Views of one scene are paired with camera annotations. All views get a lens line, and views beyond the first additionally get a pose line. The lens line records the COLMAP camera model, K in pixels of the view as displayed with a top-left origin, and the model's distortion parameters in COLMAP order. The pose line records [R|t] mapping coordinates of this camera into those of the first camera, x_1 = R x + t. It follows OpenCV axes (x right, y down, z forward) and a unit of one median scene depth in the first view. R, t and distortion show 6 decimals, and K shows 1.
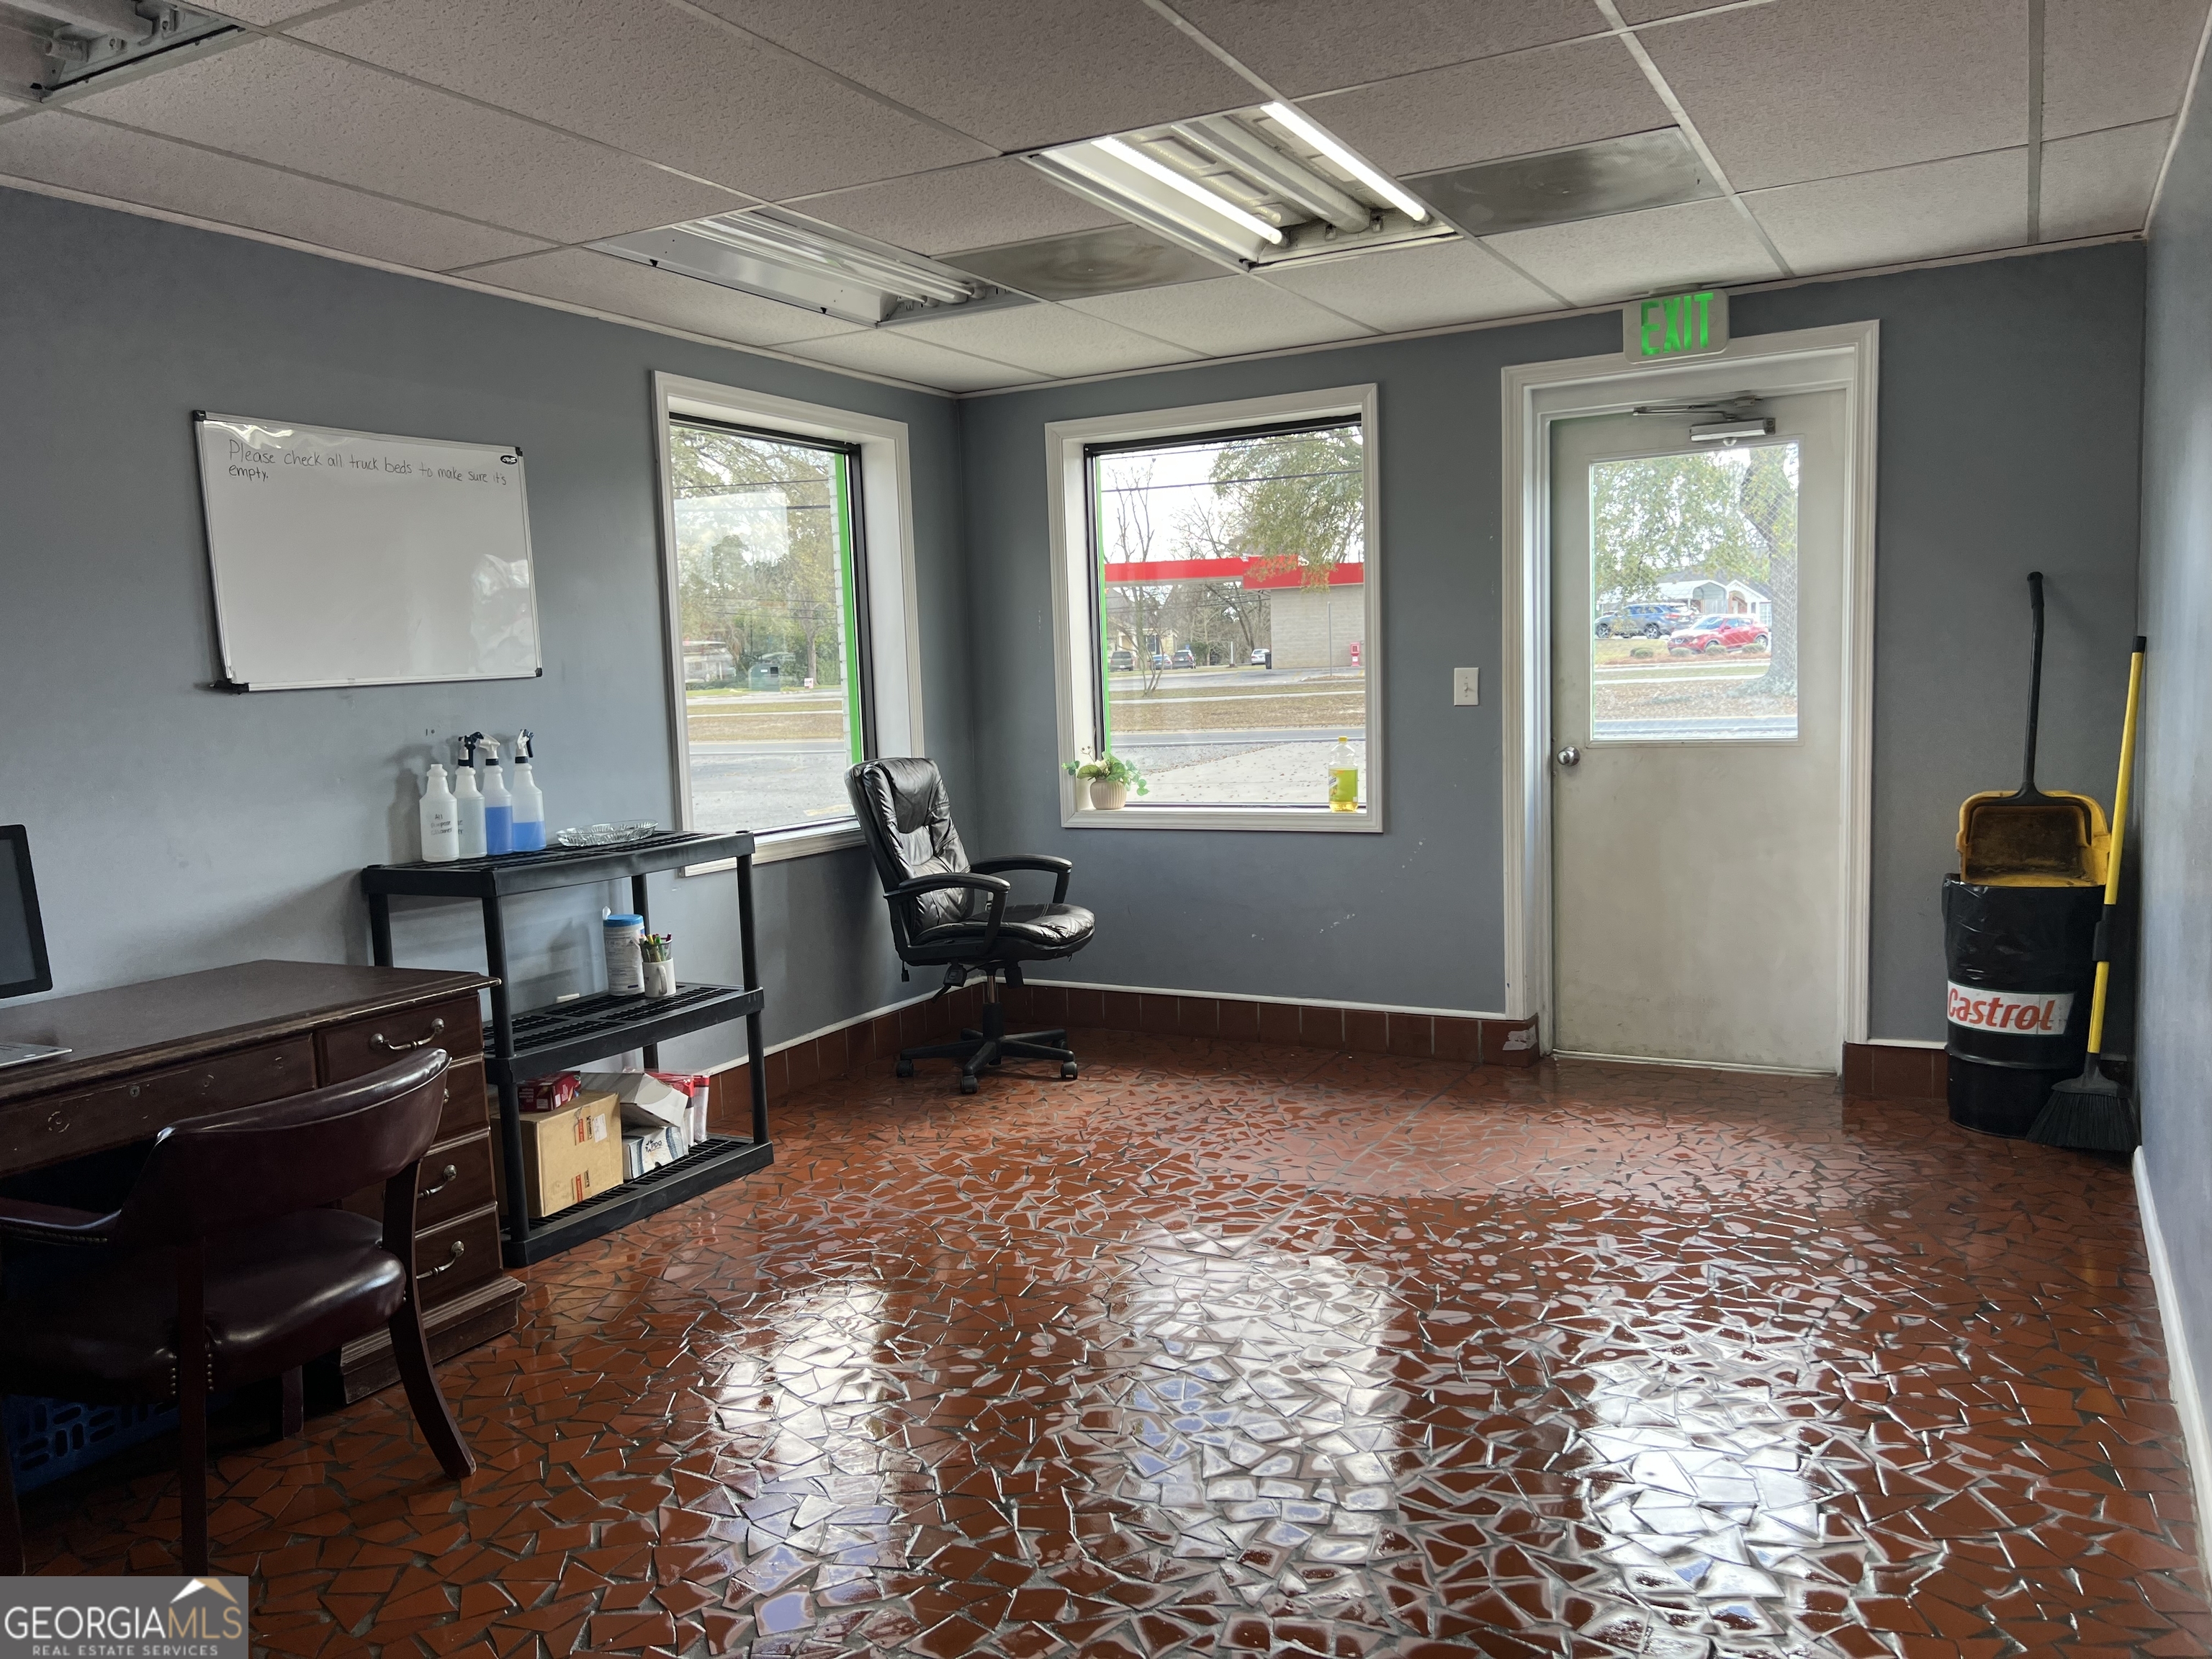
lens RADIAL K [[1644.9, 0, 1105.9], [0, 1644.9, 866.4], [0, 0, 1]] dist [0.058761, -0.087063]
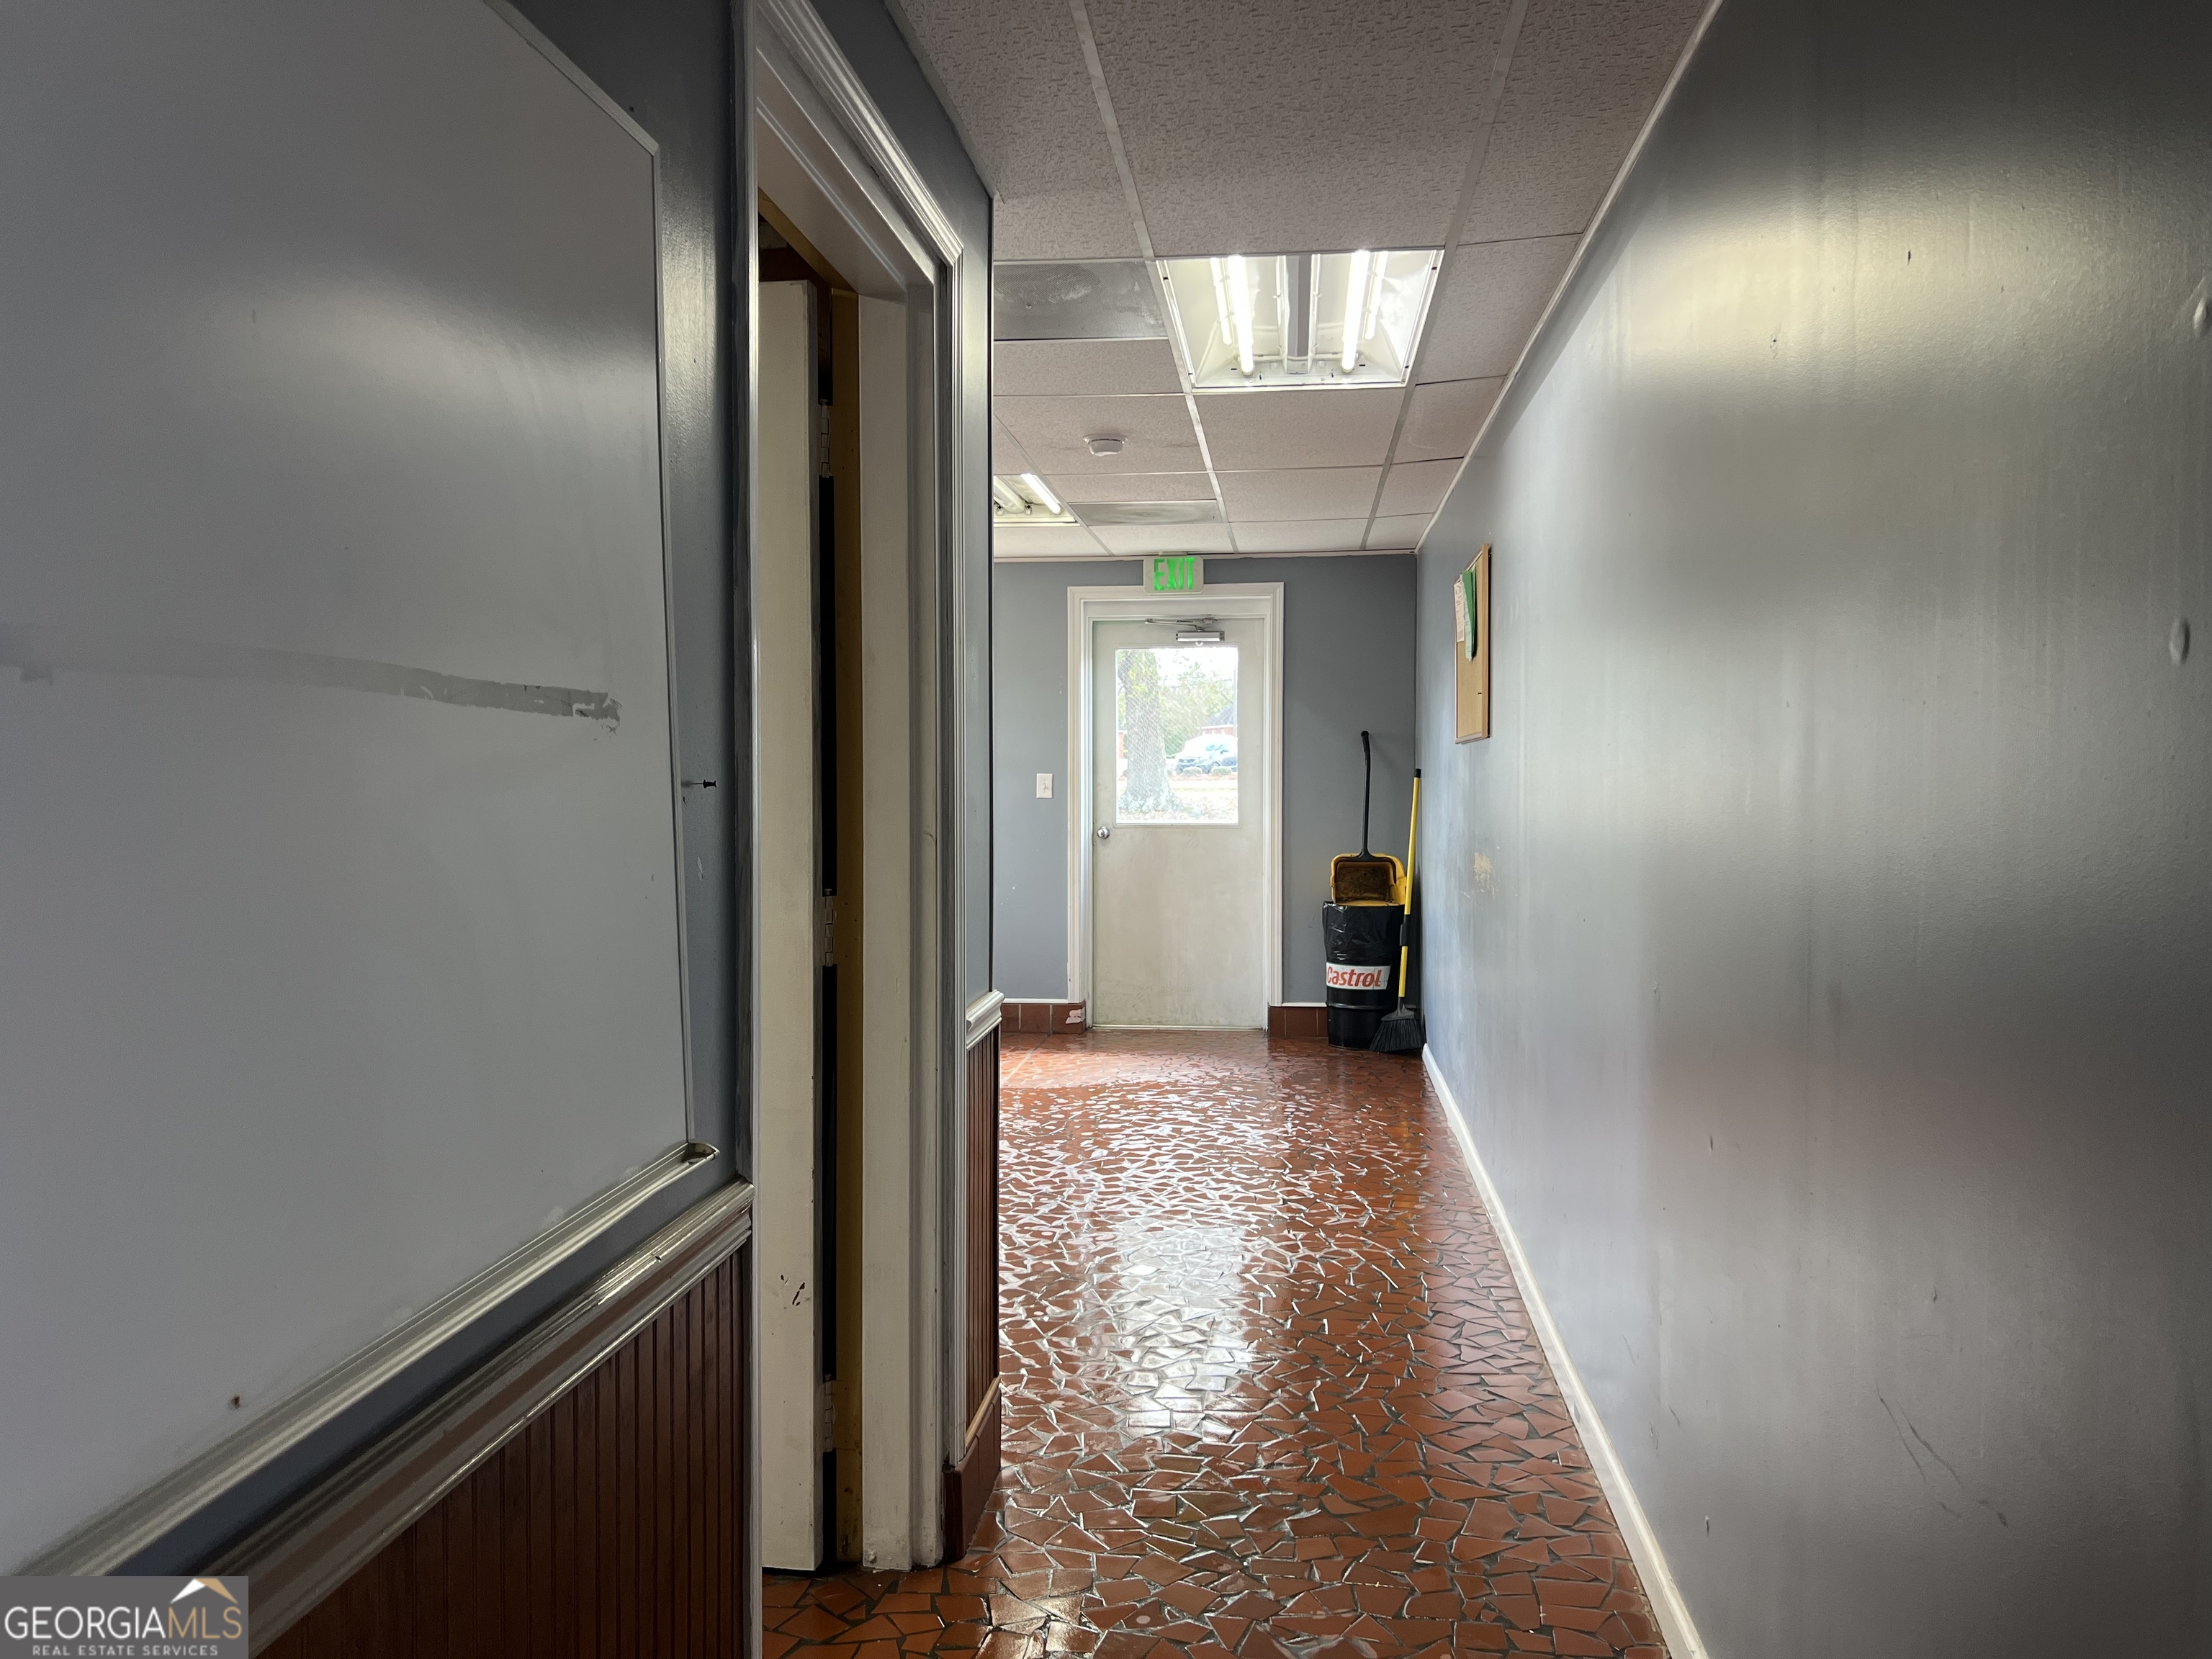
lens RADIAL K [[1644.9, 0, 1105.9], [0, 1644.9, 866.4], [0, 0, 1]] dist [0.058761, -0.087063]
pose [[0.926236, 0.013803, 0.376691, -0.342672], [0.011833, 0.997772, -0.065657, 0.076113], [-0.376758, 0.065271, 0.924009, -0.490594]]
